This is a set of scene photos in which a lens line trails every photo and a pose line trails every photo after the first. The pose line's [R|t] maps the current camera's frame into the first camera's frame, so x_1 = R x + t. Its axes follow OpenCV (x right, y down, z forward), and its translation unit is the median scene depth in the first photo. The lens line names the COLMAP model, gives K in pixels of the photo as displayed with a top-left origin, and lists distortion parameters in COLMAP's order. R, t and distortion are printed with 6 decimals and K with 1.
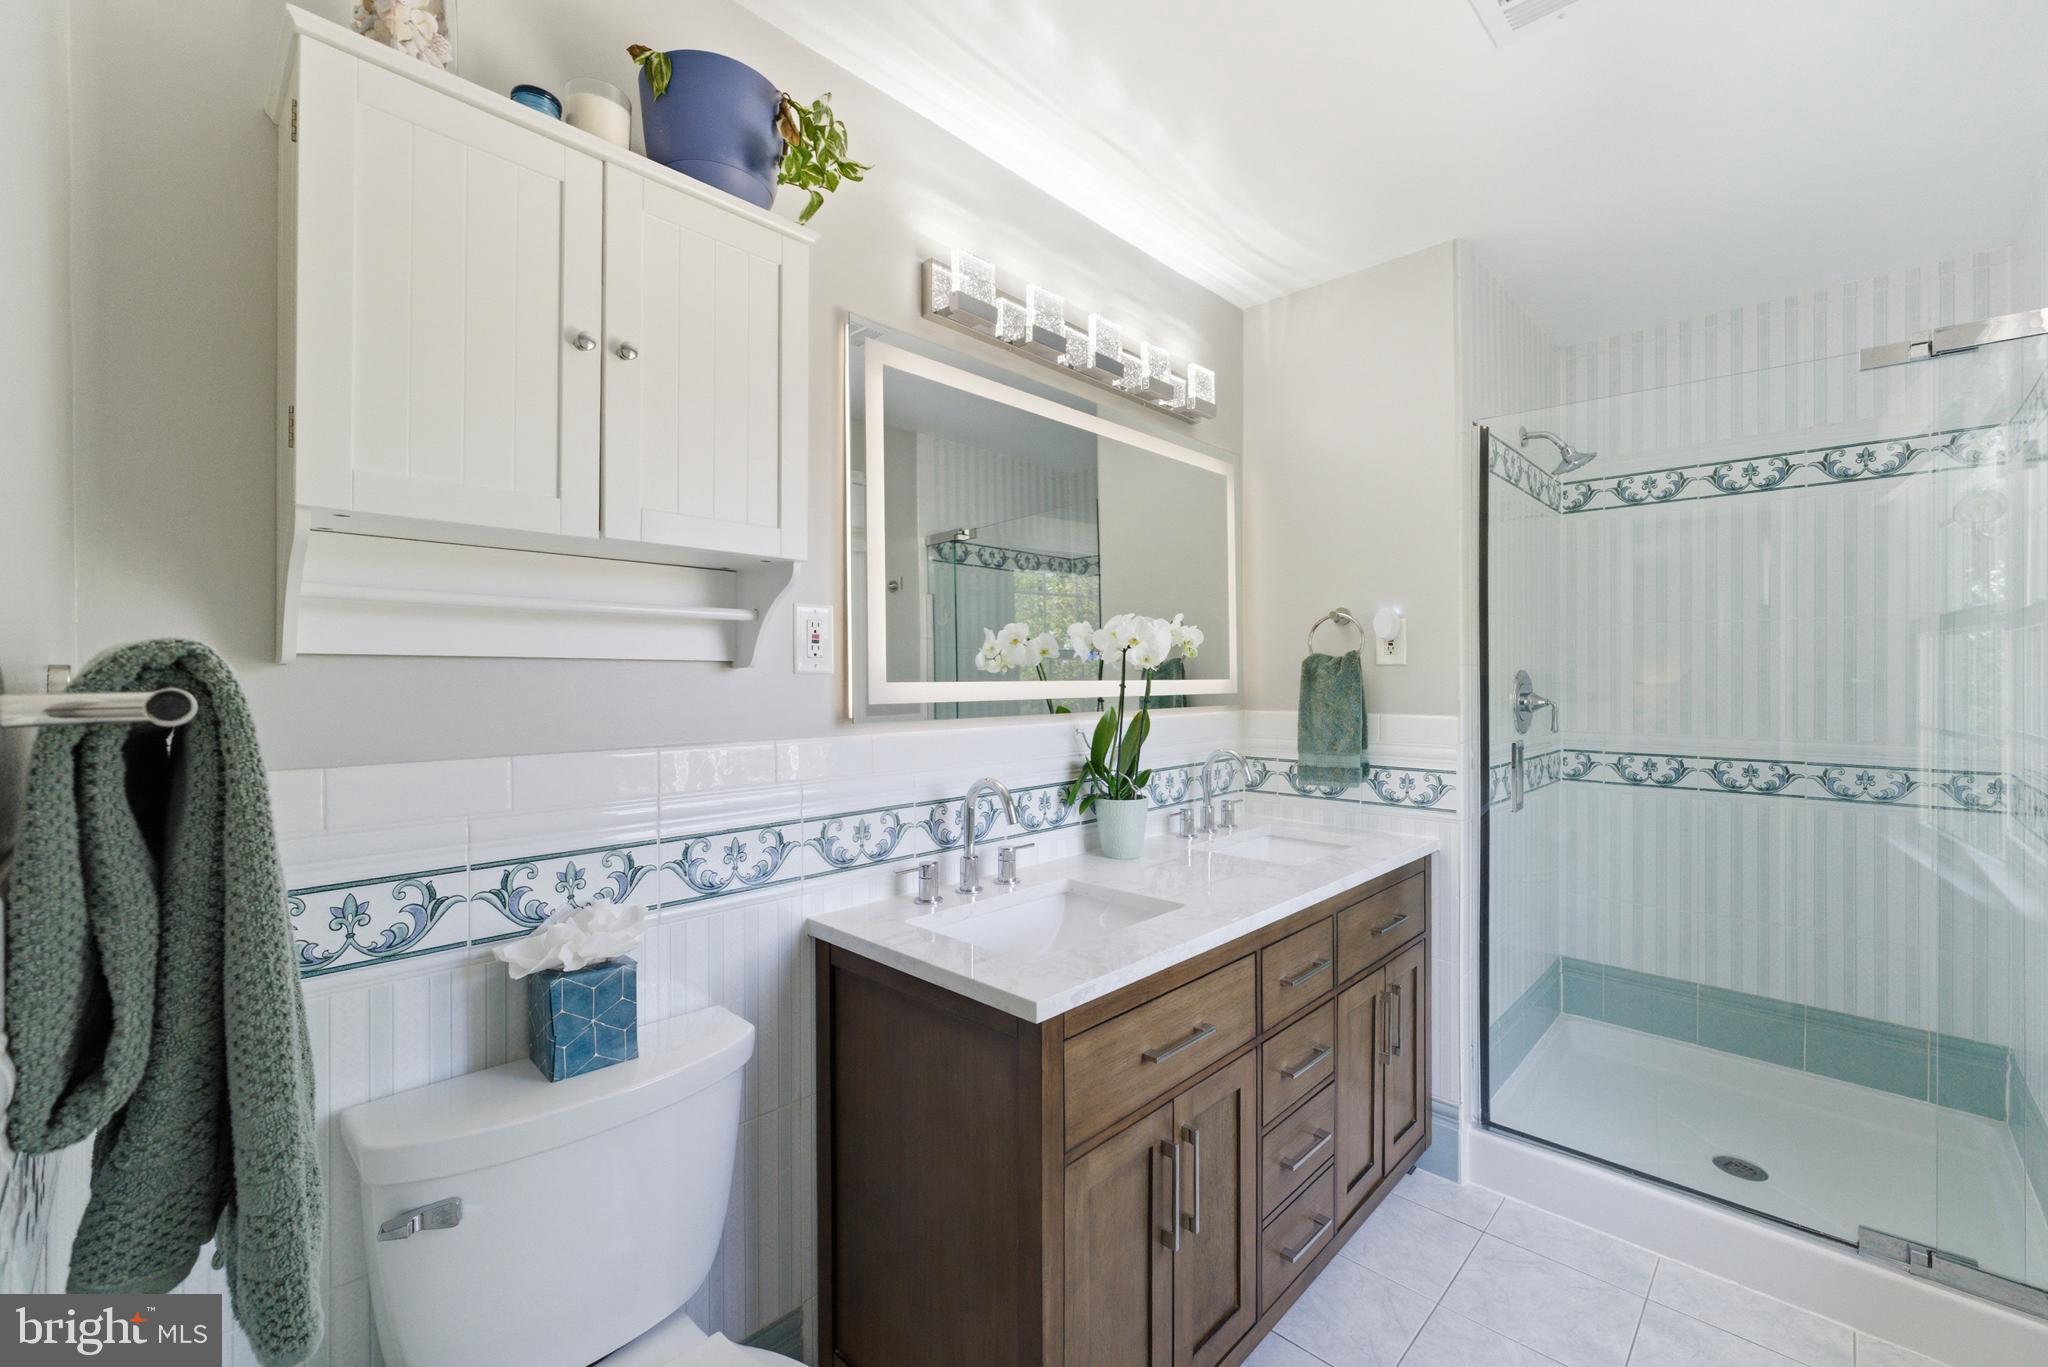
lens RADIAL K [[846.5, 0, 1014.0], [0, 846.5, 675.9], [0, 0, 1]] dist [-0.000163, -0.000059]
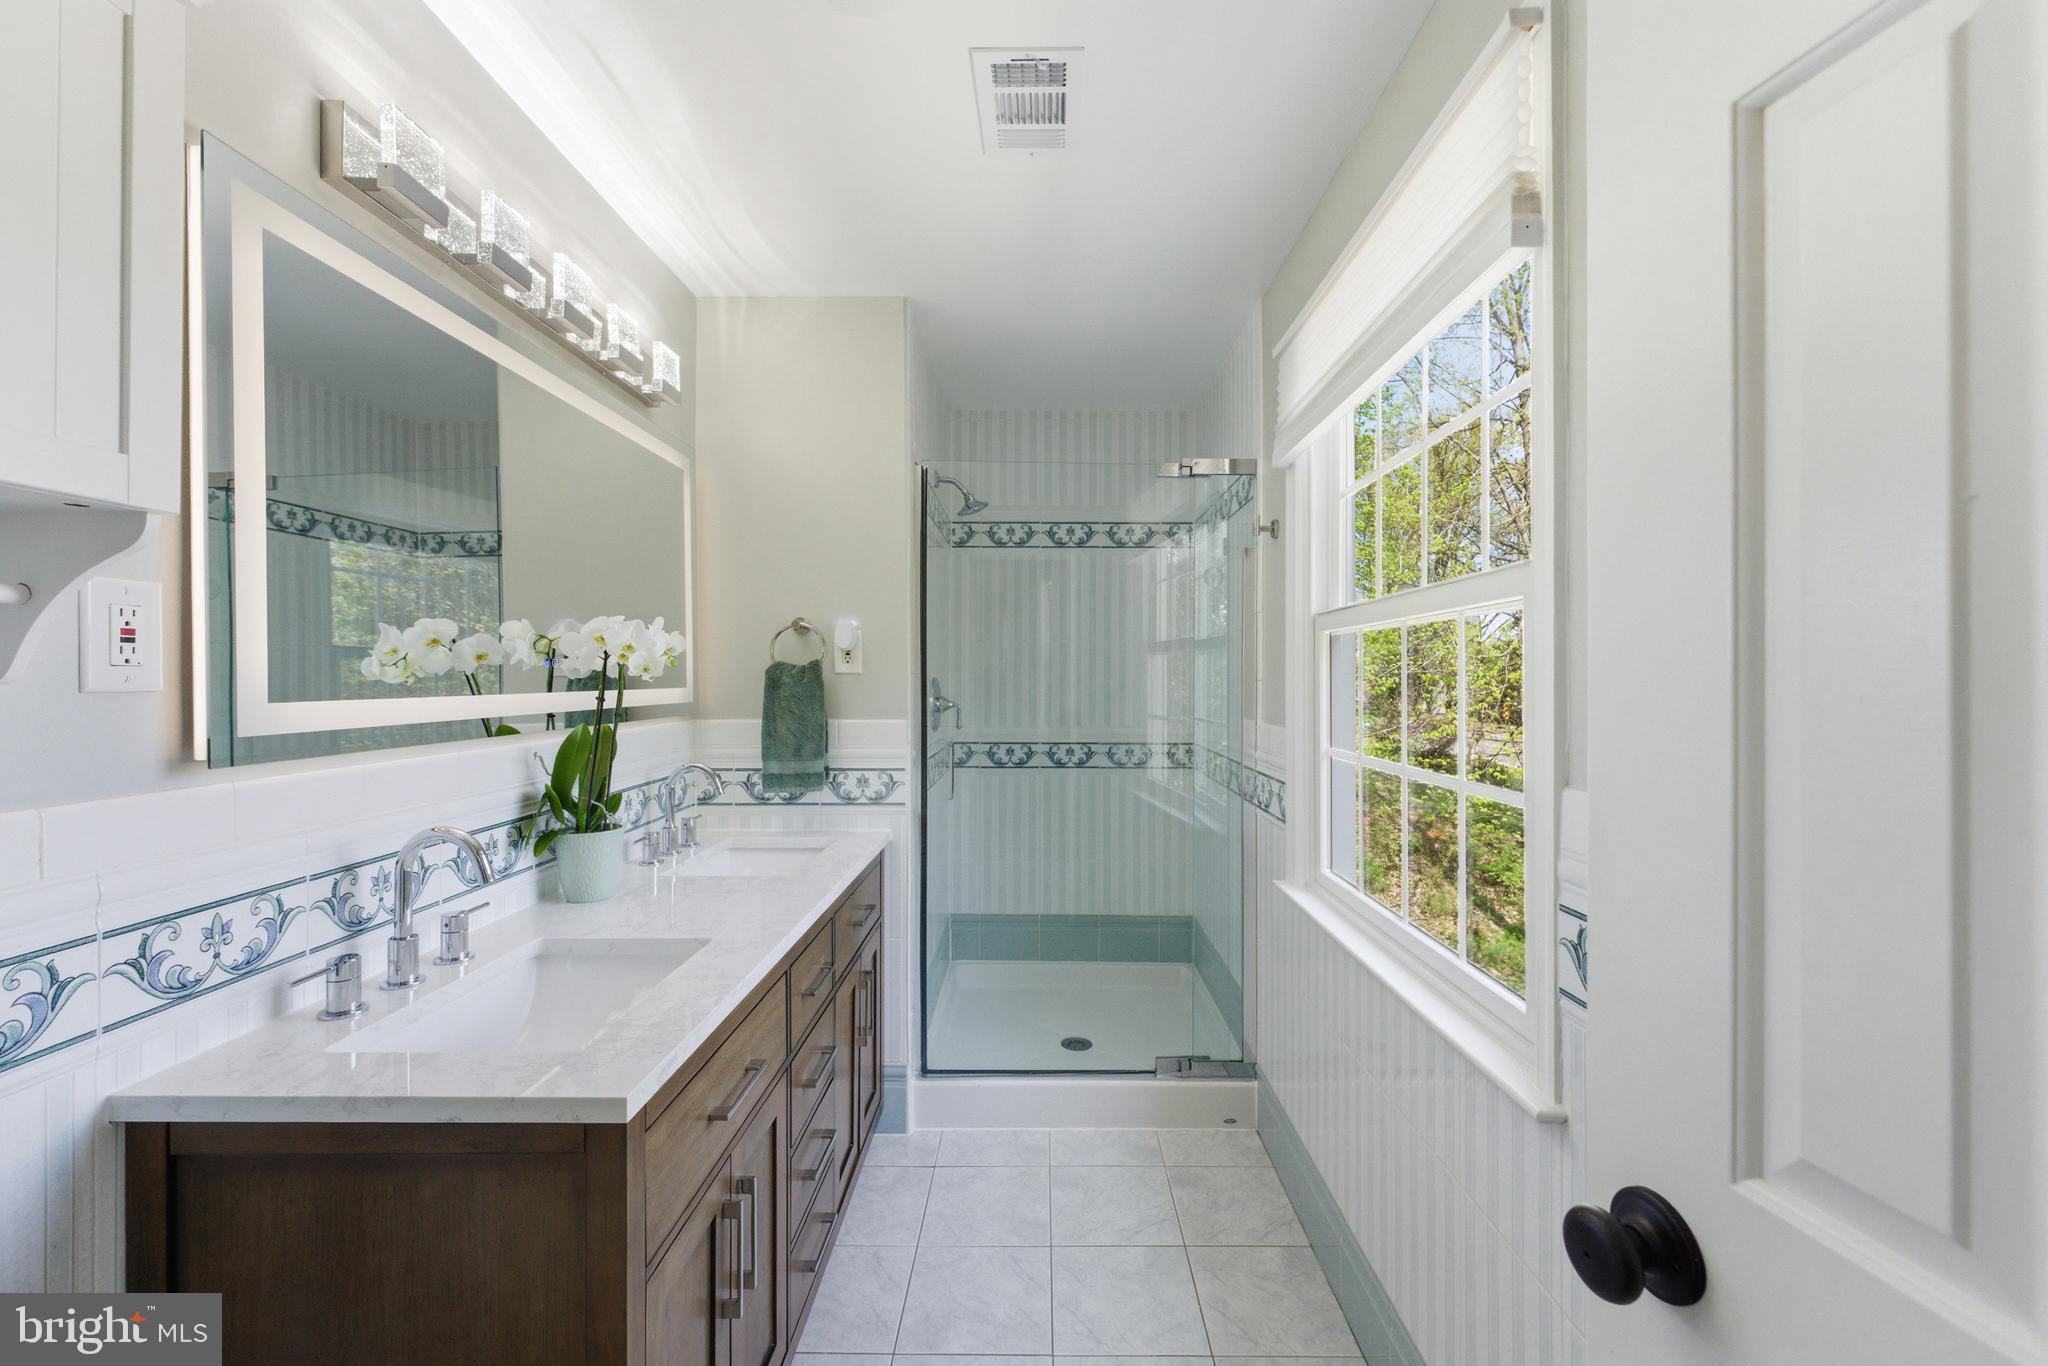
lens RADIAL K [[843.1, 0, 1030.3], [0, 843.1, 672.8], [0, 0, 1]] dist [-0.001601, 0.000196]
pose [[0.716939, 0.002505, 0.697132, -0.145149], [-0.000925, 0.999996, -0.002641, -0.012099], [-0.697136, 0.001248, 0.716938, 0.079772]]
